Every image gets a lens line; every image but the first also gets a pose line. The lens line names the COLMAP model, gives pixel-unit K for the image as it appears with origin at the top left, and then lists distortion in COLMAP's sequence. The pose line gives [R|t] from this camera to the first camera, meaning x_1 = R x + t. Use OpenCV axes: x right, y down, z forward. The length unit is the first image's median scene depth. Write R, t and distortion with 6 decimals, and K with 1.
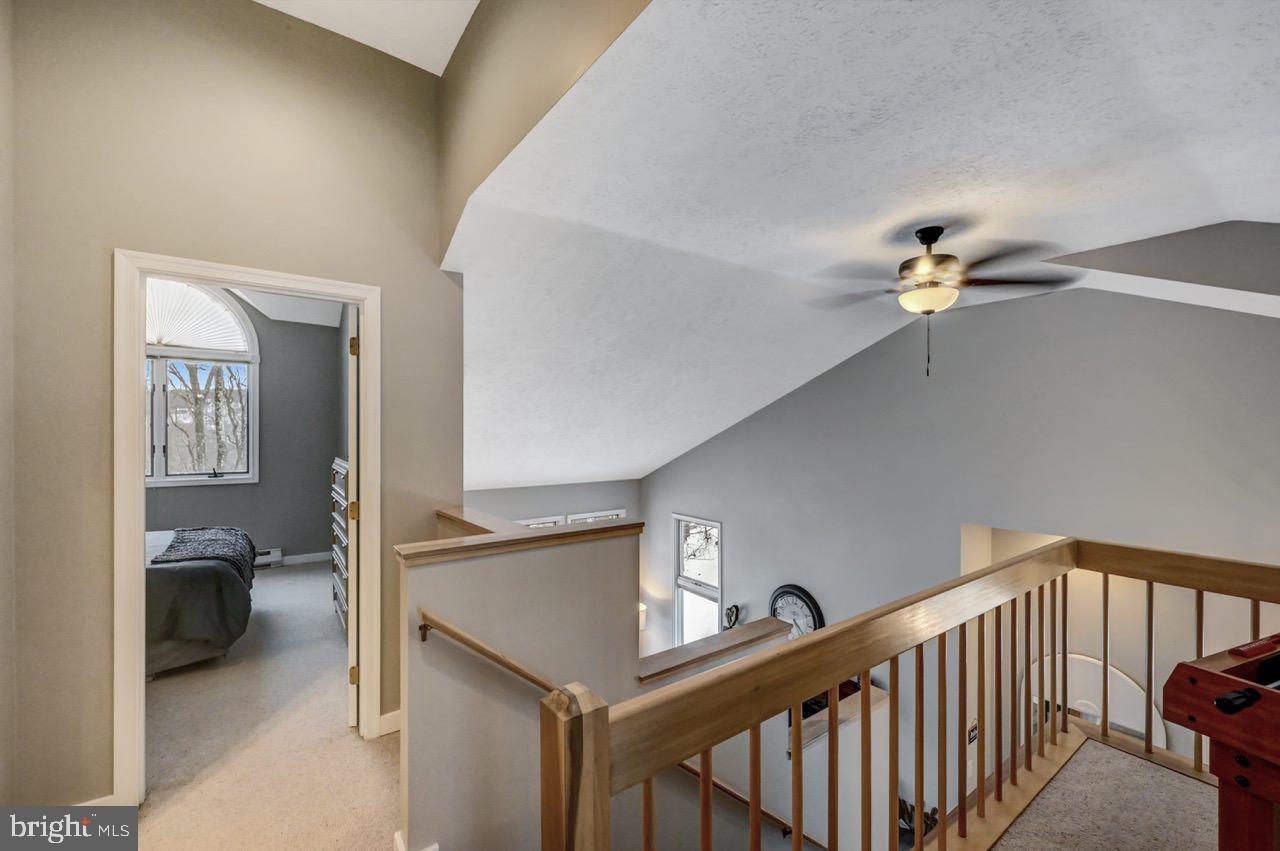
lens RADIAL K [[528.1, 0, 653.4], [0, 528.1, 428.1], [0, 0, 1]] dist [0.000889, -0.000358]
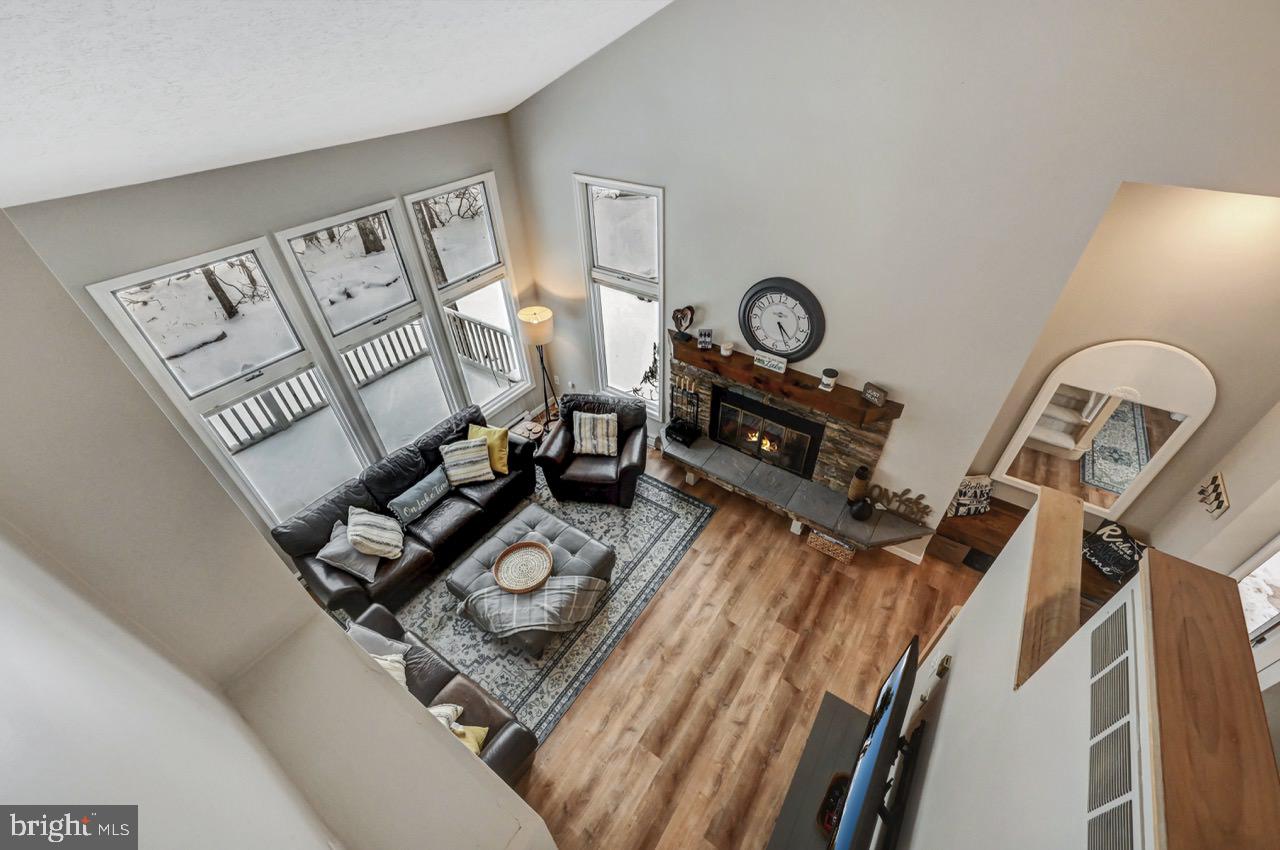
lens RADIAL K [[504.4, 0, 651.2], [0, 504.4, 423.5], [0, 0, 1]] dist [0.001286, 0.000462]
pose [[0.947721, -0.215237, 0.235579, -0.096080], [0.017367, 0.771959, 0.635435, 0.008131], [-0.318626, -0.598123, 0.735340, 0.379055]]
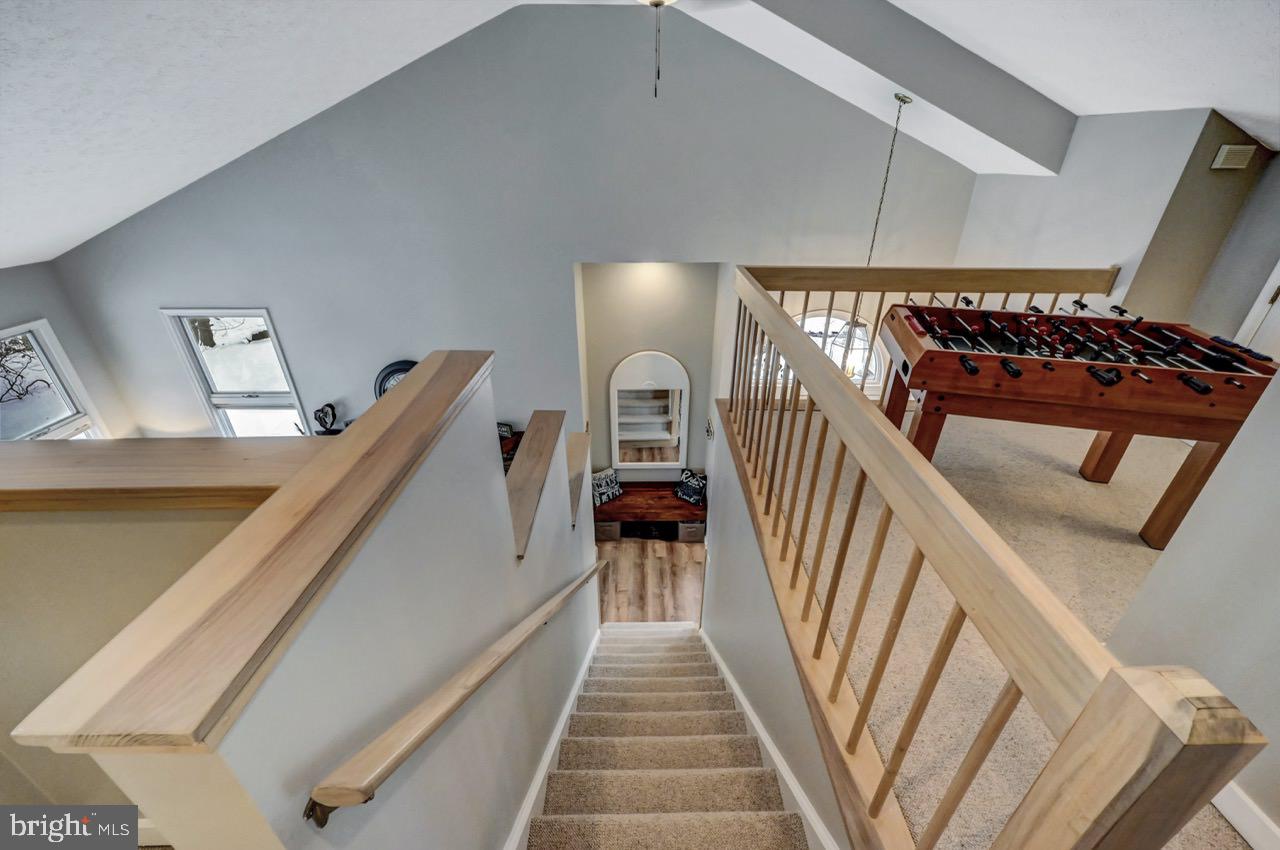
lens RADIAL K [[504.4, 0, 644.2], [0, 504.4, 425.6], [0, 0, 1]] dist [0.001286, 0.000462]
pose [[0.597323, -0.379193, 0.706695, -0.114469], [-0.000460, 0.881003, 0.473110, -0.007541], [-0.802001, -0.282924, 0.526069, 0.173792]]
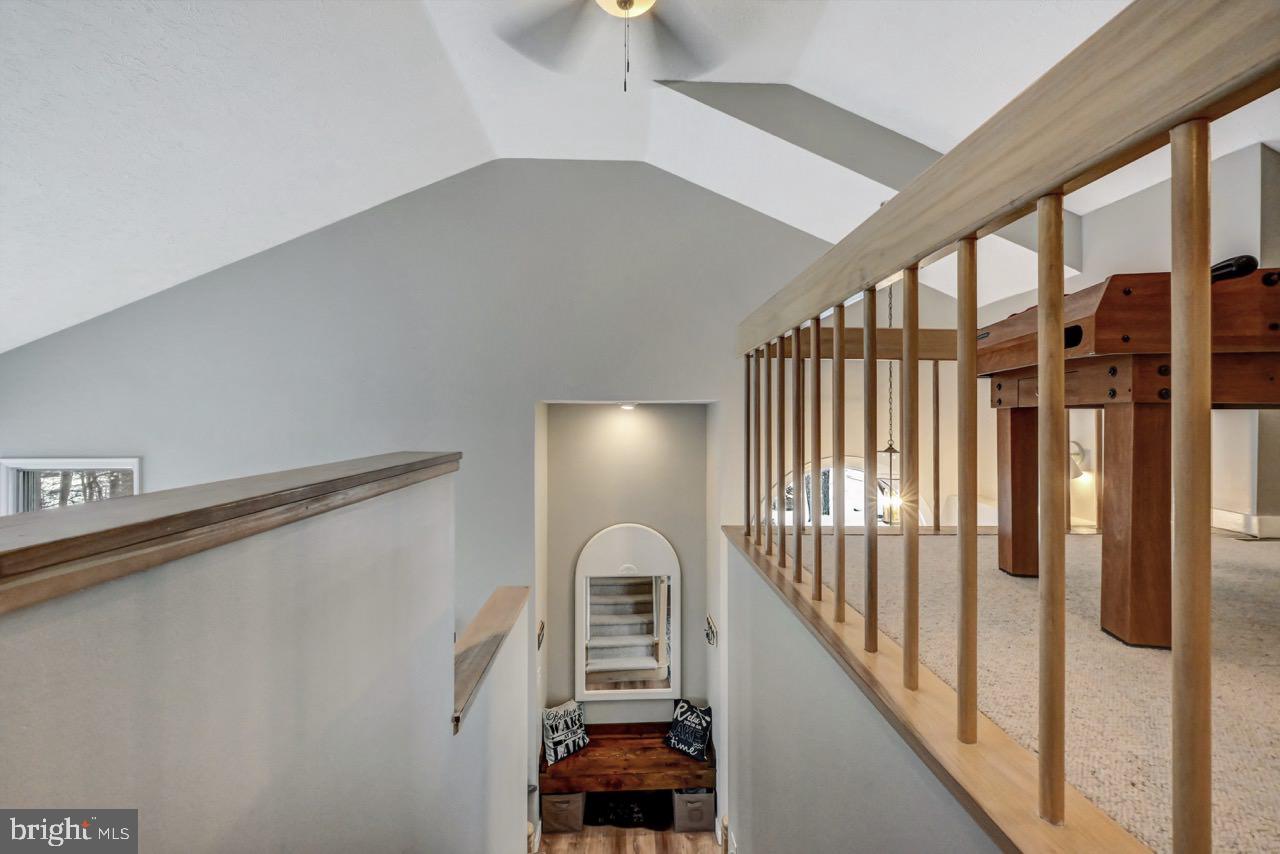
lens RADIAL K [[512.4, 0, 638.2], [0, 512.4, 413.5], [0, 0, 1]] dist [0.000618, -0.000046]
pose [[0.577774, 0.003771, 0.816188, -0.014850], [0.002975, 0.999973, -0.006726, 0.137697], [-0.816191, 0.006314, 0.577747, 0.238453]]
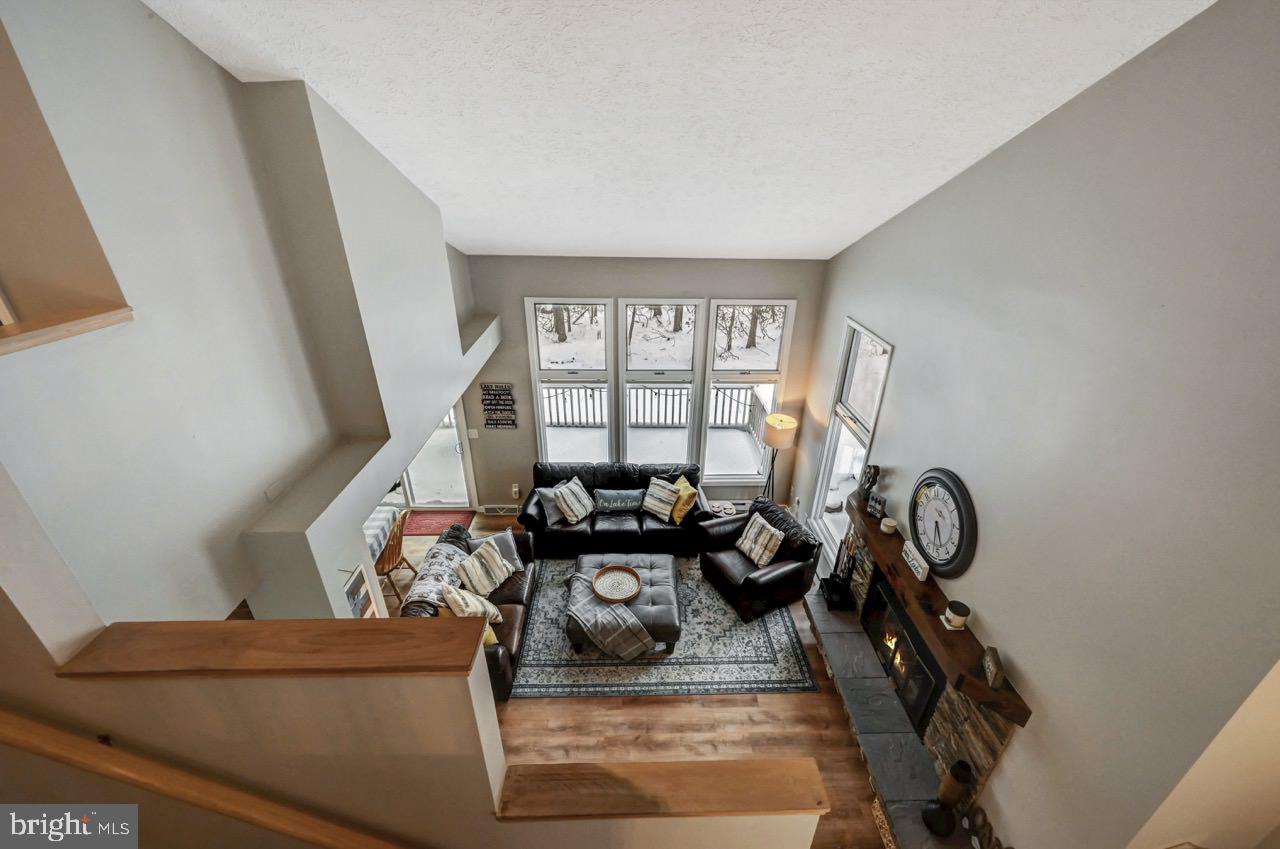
lens RADIAL K [[504.4, 0, 648.8], [0, 504.4, 425.0], [0, 0, 1]] dist [0.001286, 0.000462]
pose [[0.818851, 0.270240, -0.506413, 0.223157], [-0.016959, 0.893246, 0.449248, -0.007741], [0.573756, -0.359279, 0.736018, 0.343157]]
